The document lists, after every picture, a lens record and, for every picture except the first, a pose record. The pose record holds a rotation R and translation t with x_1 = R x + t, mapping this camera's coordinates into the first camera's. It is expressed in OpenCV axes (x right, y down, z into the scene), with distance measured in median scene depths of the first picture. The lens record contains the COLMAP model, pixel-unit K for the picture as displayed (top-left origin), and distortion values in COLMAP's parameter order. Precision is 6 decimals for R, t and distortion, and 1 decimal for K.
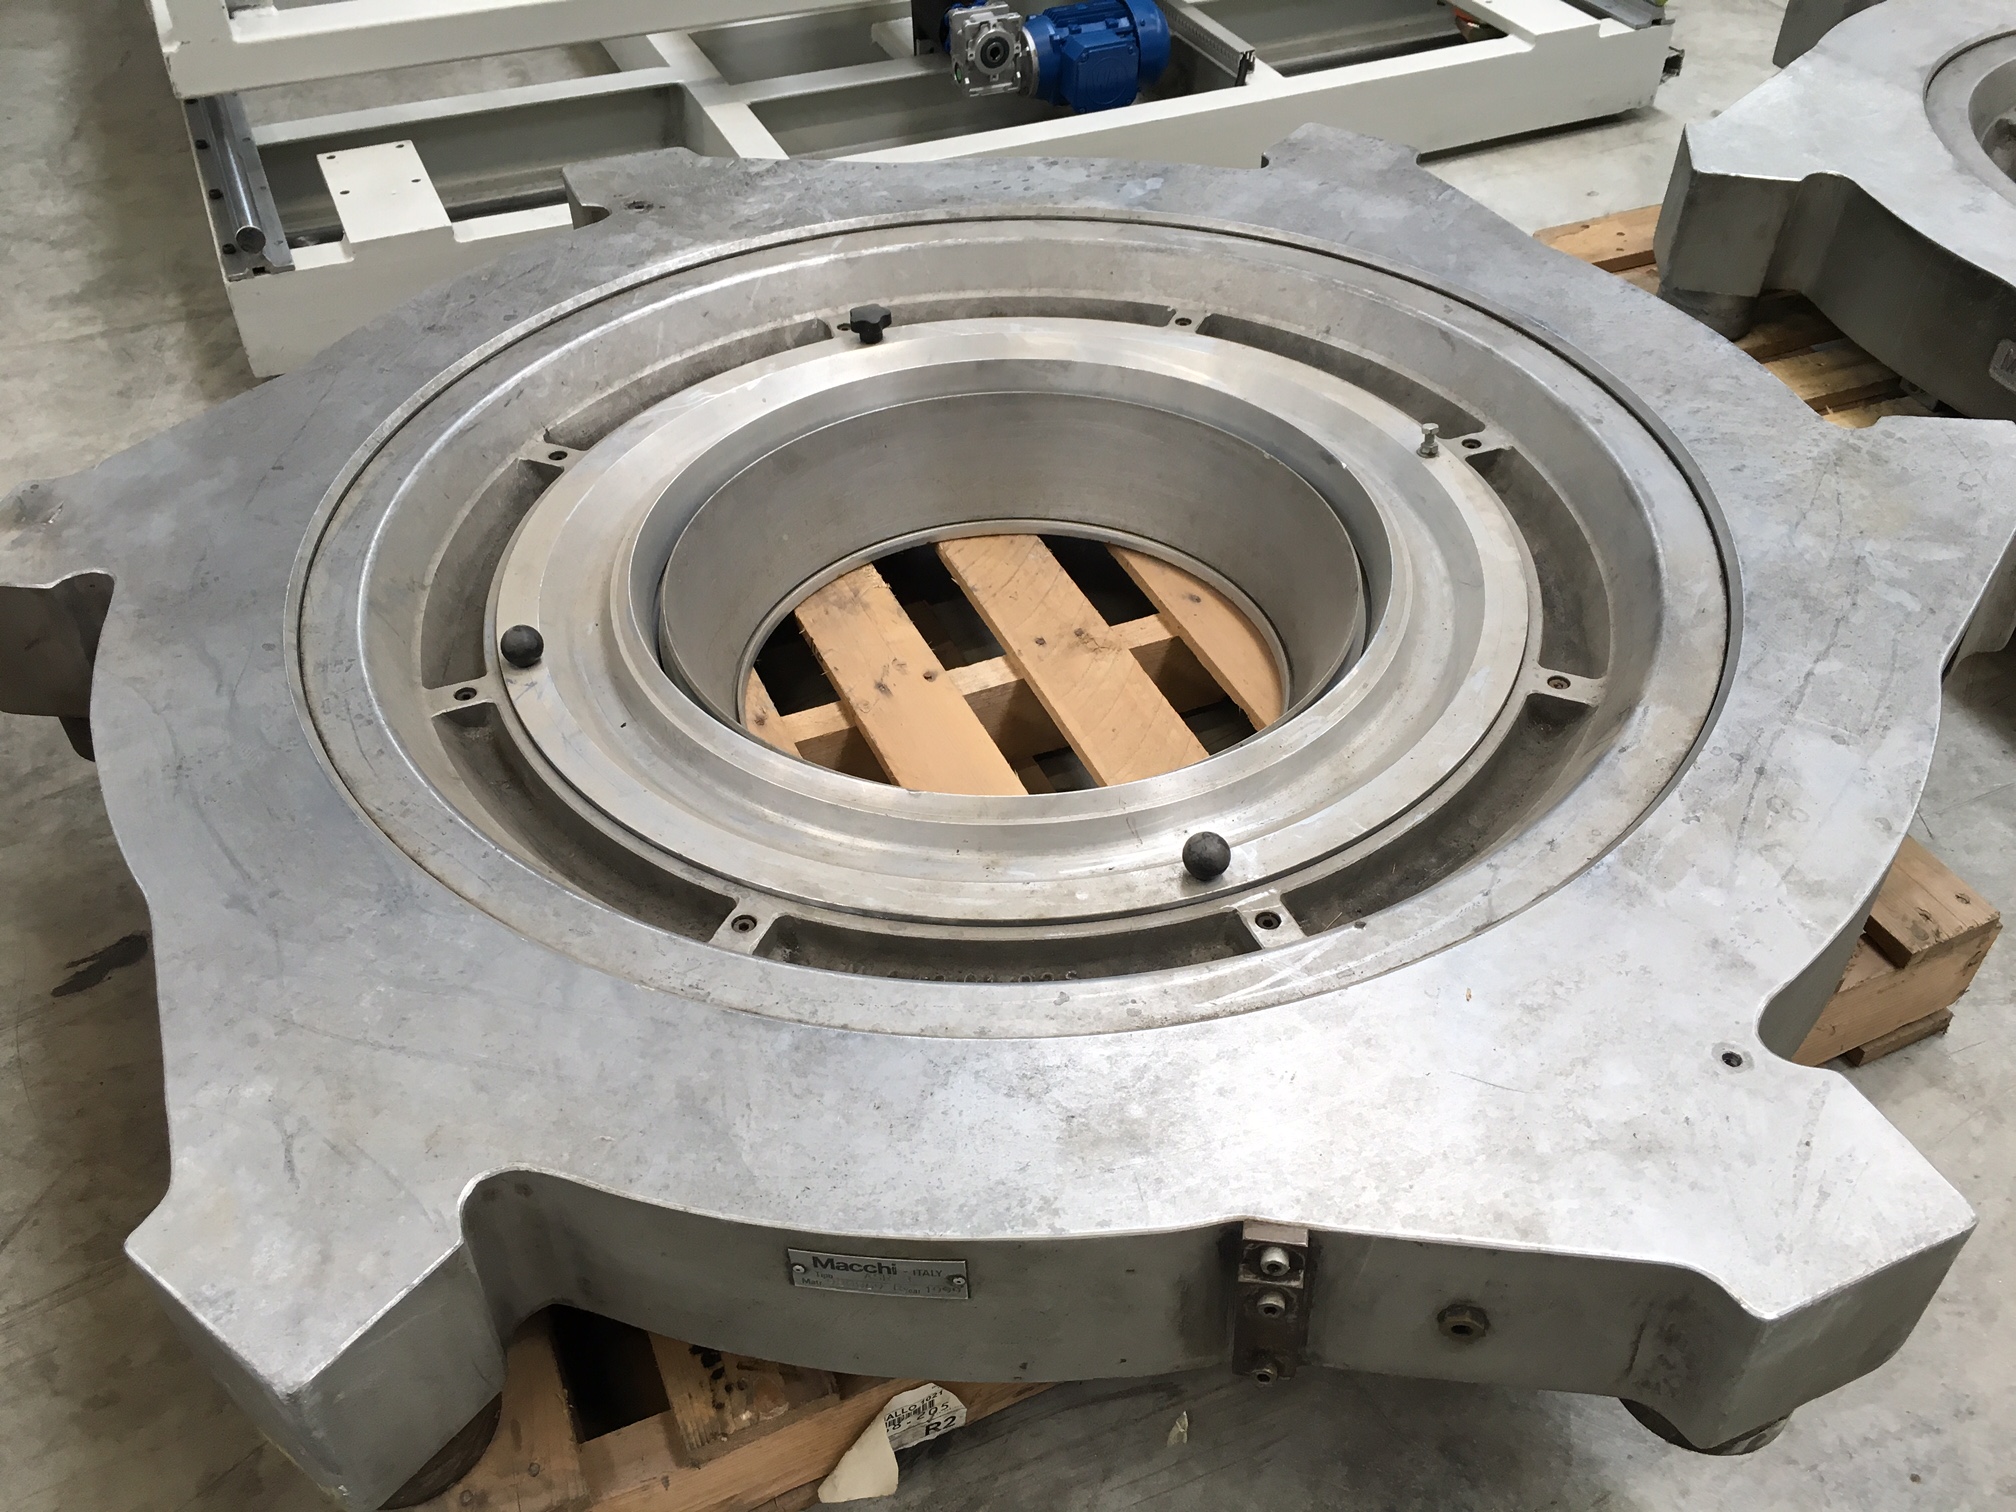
lens RADIAL K [[1733.2, 0, 1004.7], [0, 1733.2, 741.5], [0, 0, 1]] dist [0.087142, -0.134411]
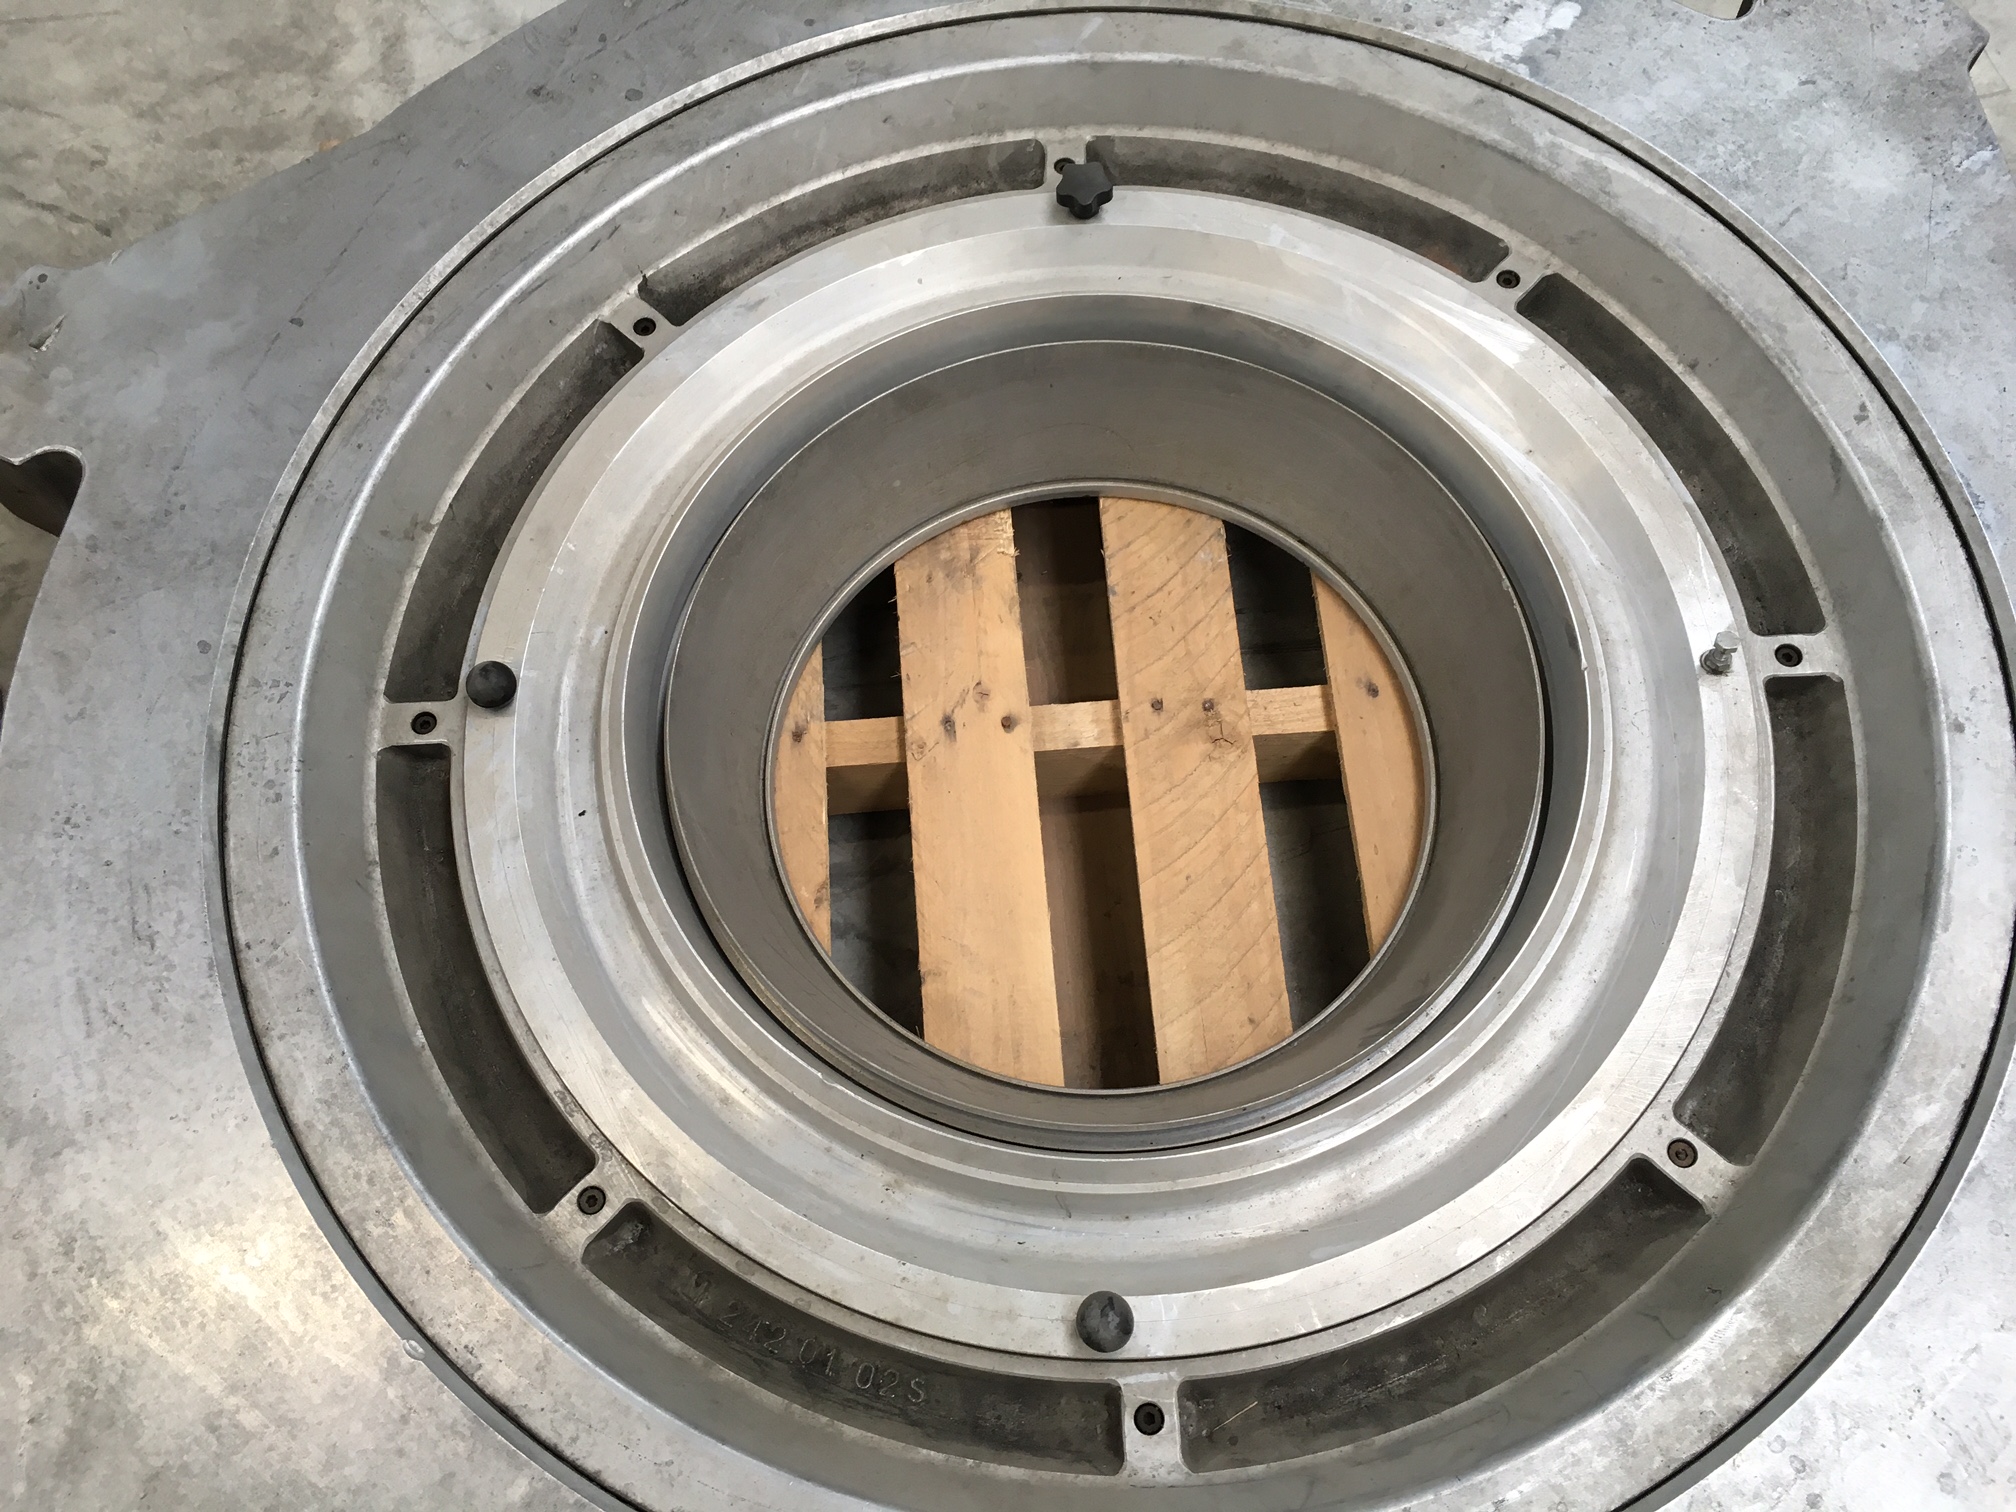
lens RADIAL K [[1733.2, 0, 1004.7], [0, 1733.2, 741.5], [0, 0, 1]] dist [0.087142, -0.134411]
pose [[0.940905, 0.301778, -0.153714, 0.100218], [-0.207552, 0.872466, 0.442409, -0.466354], [0.267620, -0.384362, 0.883542, 0.306600]]
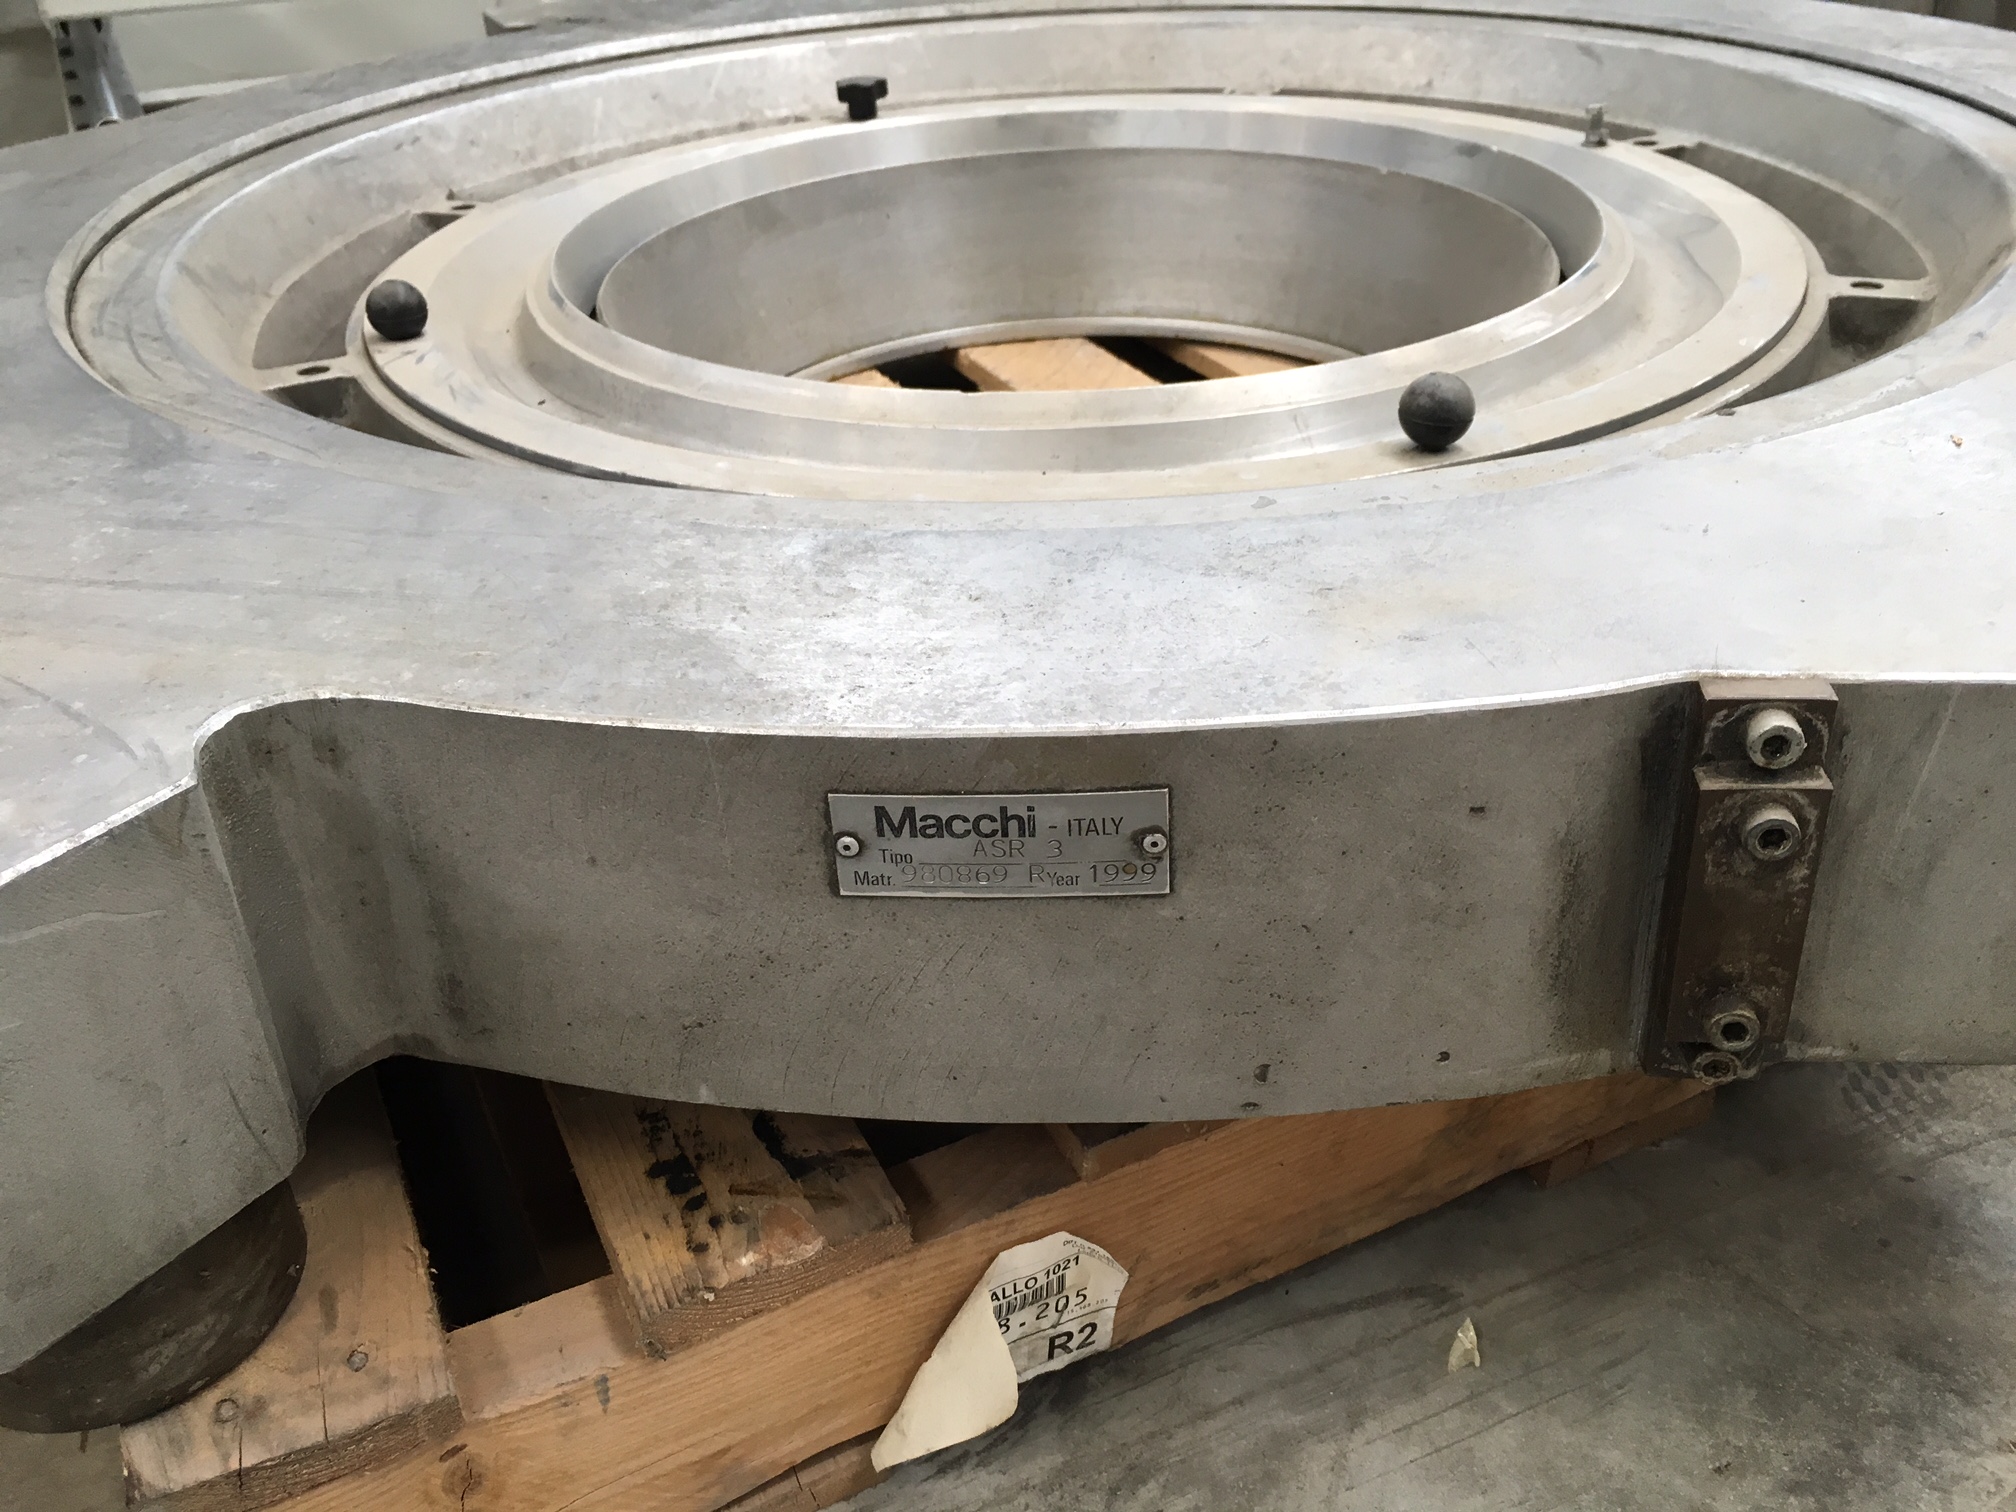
lens RADIAL K [[1739.5, 0, 1005.2], [0, 1739.5, 747.1], [0, 0, 1]] dist [0.081665, -0.125753]
pose [[0.998814, -0.041150, 0.026042, -0.057839], [0.045018, 0.984150, -0.171528, 0.254772], [-0.018571, 0.172497, 0.984835, 0.330860]]
